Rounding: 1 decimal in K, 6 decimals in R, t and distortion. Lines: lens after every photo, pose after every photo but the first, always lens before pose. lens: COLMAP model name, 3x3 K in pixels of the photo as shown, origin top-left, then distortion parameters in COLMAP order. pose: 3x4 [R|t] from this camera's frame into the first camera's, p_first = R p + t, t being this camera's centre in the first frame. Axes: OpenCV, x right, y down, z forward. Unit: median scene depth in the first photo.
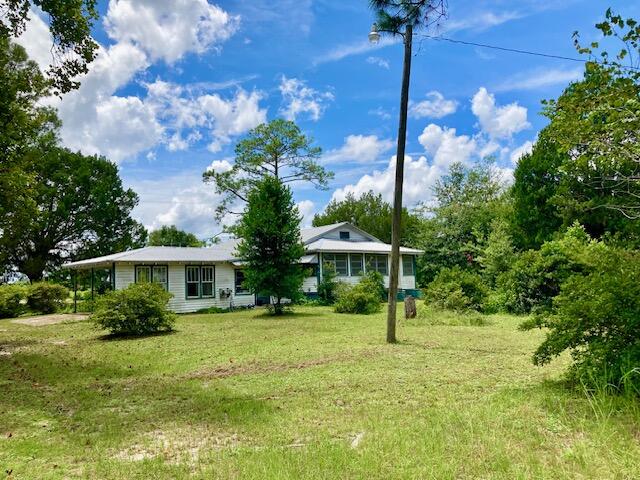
lens RADIAL K [[547.0, 0, 320.0], [0, 547.0, 240.0], [0, 0, 1]] dist [-0.003030, -0.007290]
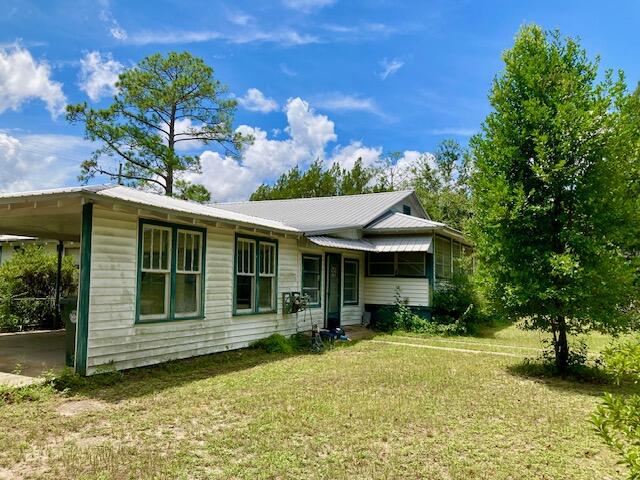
lens RADIAL K [[547.0, 0, 320.0], [0, 547.0, 240.0], [0, 0, 1]] dist [-0.003030, -0.007290]
pose [[0.931839, 0.081599, 0.353578, -0.307432], [-0.082848, 0.996494, -0.011631, 0.046402], [-0.353287, -0.018455, 0.935333, 0.543534]]
